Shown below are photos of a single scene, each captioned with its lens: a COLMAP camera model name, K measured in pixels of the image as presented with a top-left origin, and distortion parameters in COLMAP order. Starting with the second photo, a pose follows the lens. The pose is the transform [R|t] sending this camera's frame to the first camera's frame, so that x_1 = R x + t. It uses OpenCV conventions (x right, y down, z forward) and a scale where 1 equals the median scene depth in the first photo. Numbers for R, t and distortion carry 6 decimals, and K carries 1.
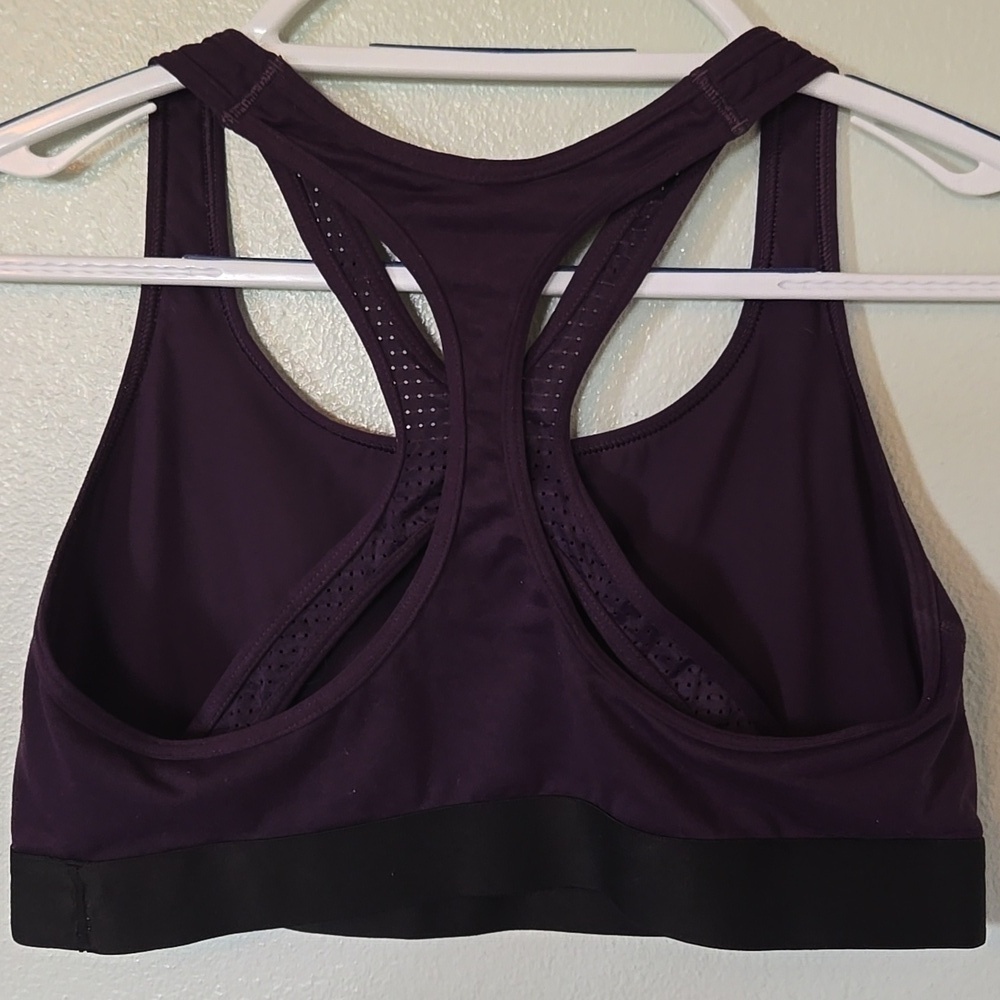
lens RADIAL K [[1473.8, 0, 499.8], [0, 1473.8, 473.1], [0, 0, 1]] dist [0.036510, -0.099592]
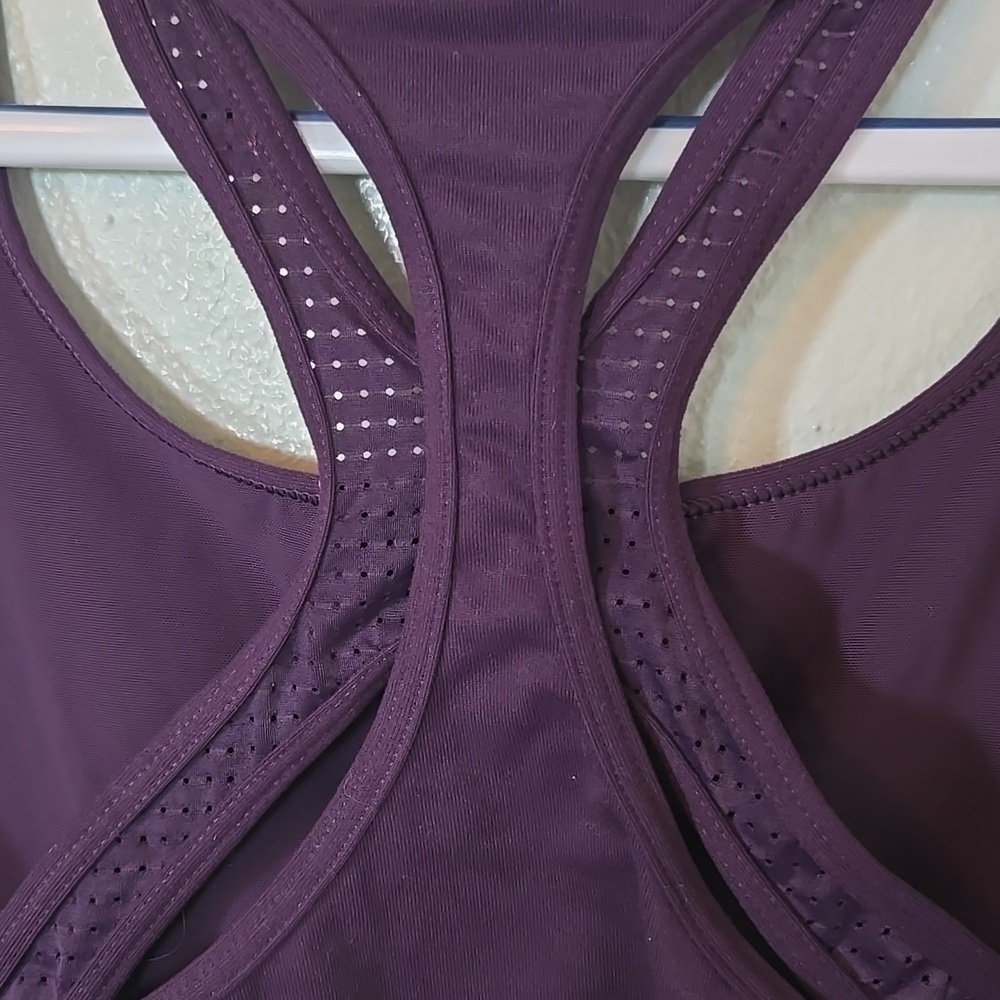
lens RADIAL K [[1473.8, 0, 499.8], [0, 1473.8, 473.1], [0, 0, 1]] dist [0.036510, -0.099592]
pose [[0.995478, 0.014488, -0.093883, 0.034974], [-0.008397, 0.997853, 0.064949, -0.057915], [0.094622, -0.063867, 0.993462, 0.524999]]
